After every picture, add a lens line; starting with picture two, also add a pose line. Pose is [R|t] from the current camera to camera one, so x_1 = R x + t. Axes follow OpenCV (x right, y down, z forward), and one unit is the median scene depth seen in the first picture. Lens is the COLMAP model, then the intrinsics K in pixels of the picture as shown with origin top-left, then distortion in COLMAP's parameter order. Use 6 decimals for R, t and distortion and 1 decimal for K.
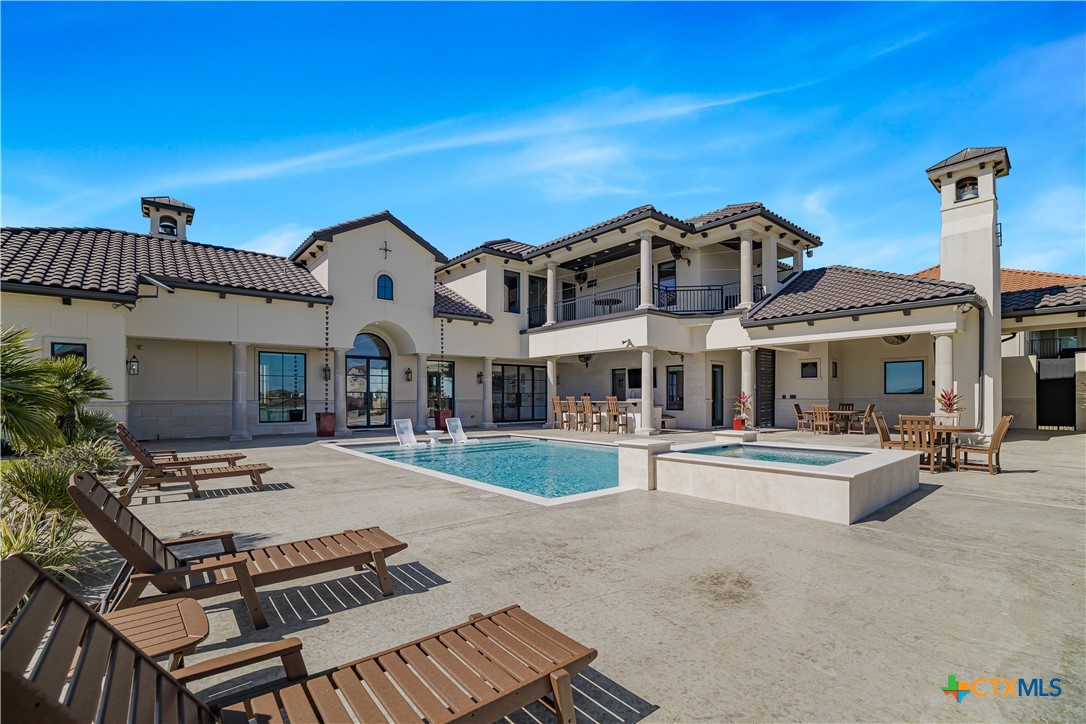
lens RADIAL K [[475.0, 0, 541.9], [0, 475.0, 397.6], [0, 0, 1]] dist [-0.023746, 0.000097]
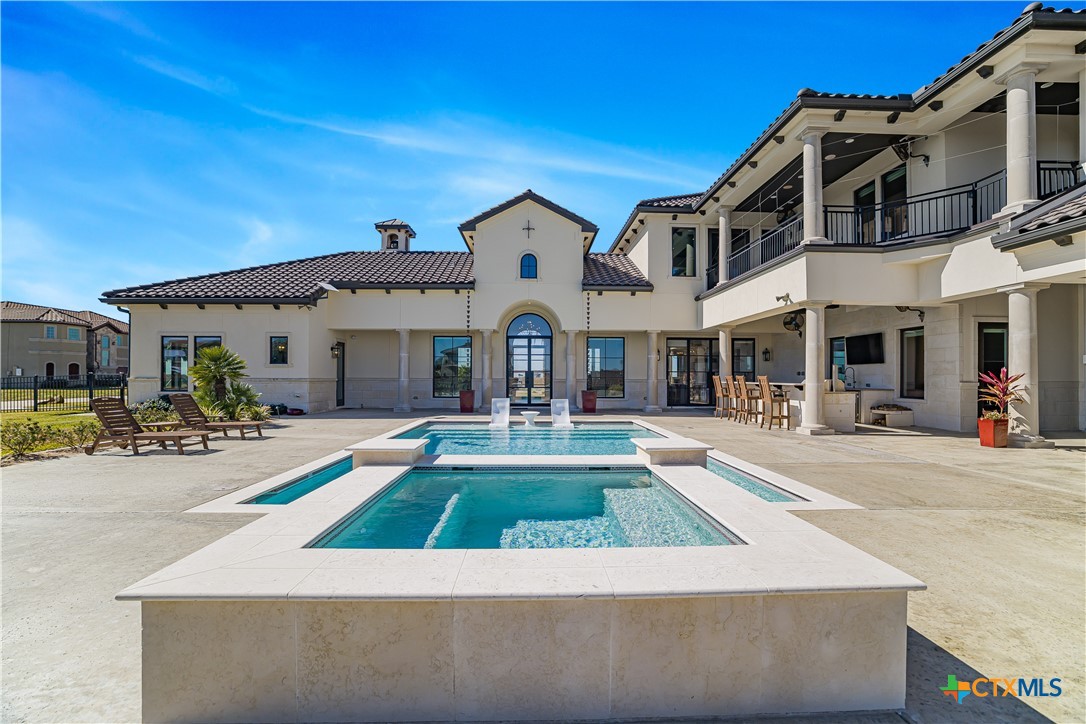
lens RADIAL K [[467.6, 0, 543.2], [0, 467.6, 373.1], [0, 0, 1]] dist [-0.045028, 0.018883]
pose [[0.792919, -0.000166, -0.609327, 0.290227], [-0.005124, 0.999963, -0.006941, -0.000329], [0.609305, 0.008625, 0.792889, 0.235716]]
